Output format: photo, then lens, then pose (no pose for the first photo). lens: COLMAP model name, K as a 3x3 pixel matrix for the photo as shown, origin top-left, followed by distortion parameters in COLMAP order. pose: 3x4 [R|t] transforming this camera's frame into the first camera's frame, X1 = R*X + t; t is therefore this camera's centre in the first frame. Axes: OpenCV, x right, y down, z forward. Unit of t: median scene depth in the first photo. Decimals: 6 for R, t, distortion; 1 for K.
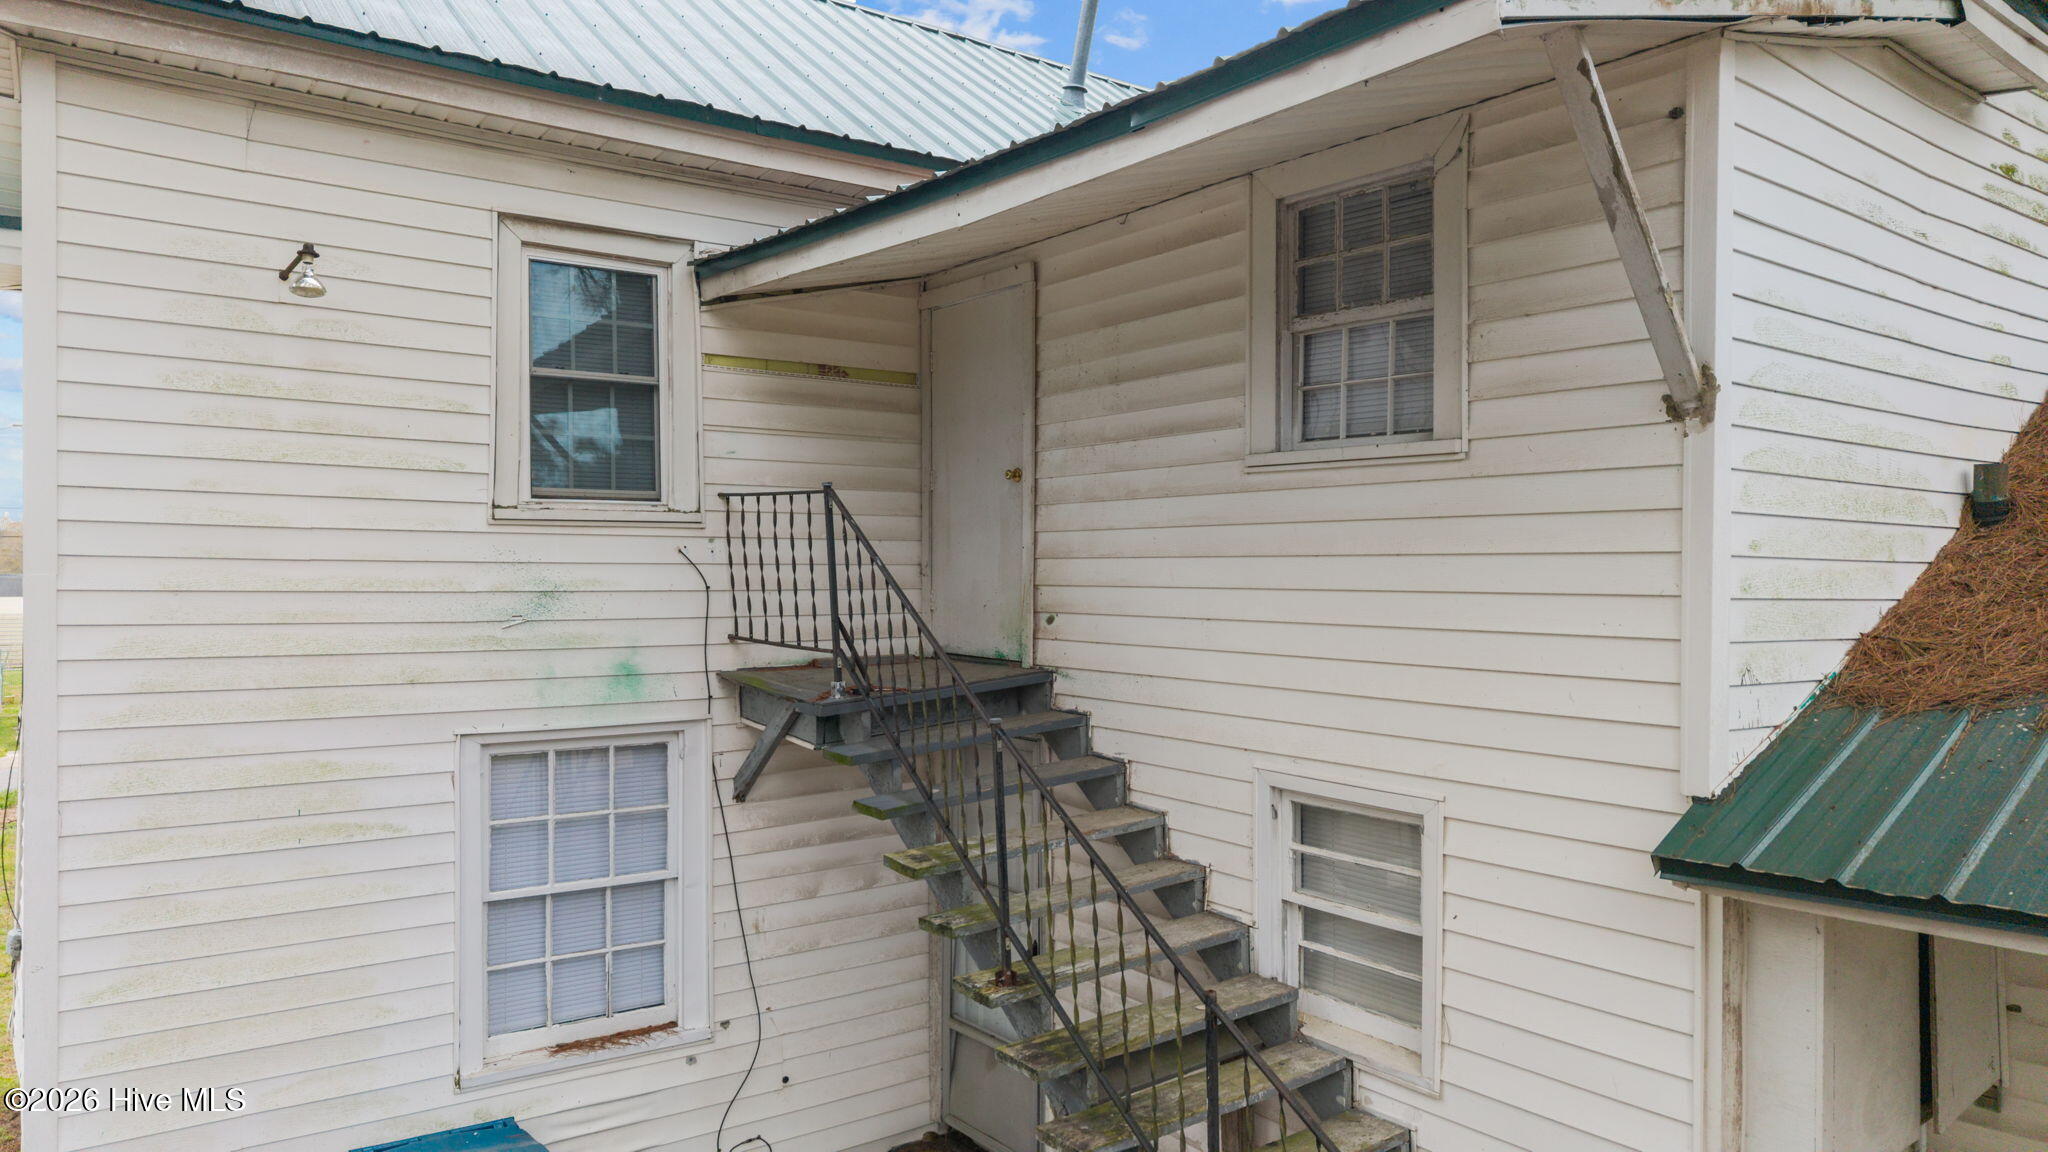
lens RADIAL K [[1346.0, 0, 984.3], [0, 1346.0, 573.8], [0, 0, 1]] dist [0.042107, -0.066128]
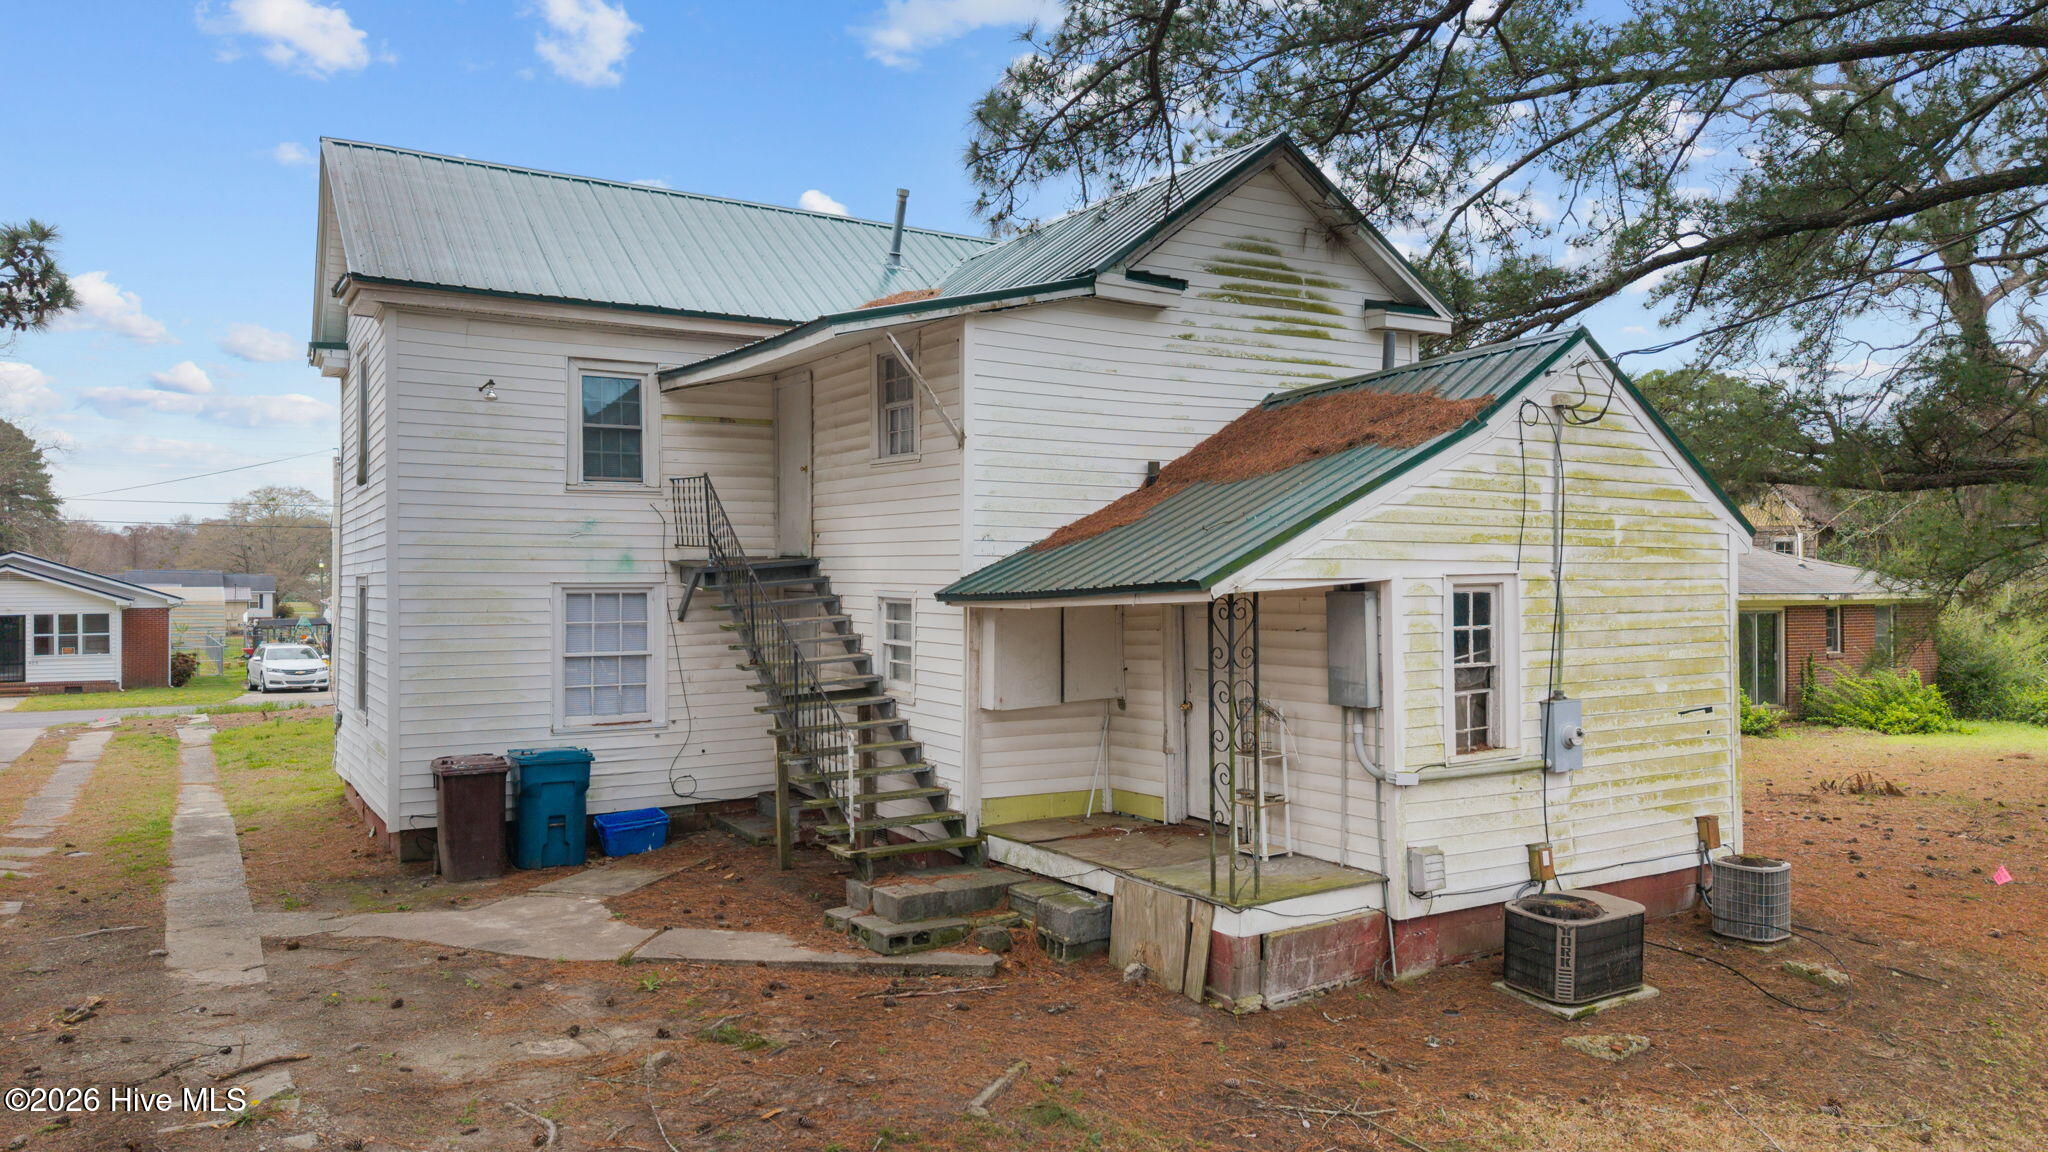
lens RADIAL K [[1391.9, 0, 1024.0], [0, 1391.9, 576.0], [0, 0, 1]] dist [0.012509, -0.000725]
pose [[0.997596, -0.003610, -0.069204, 0.542489], [0.003652, 0.999993, 0.000476, 0.100910], [0.069202, -0.000728, 0.997602, -1.235034]]
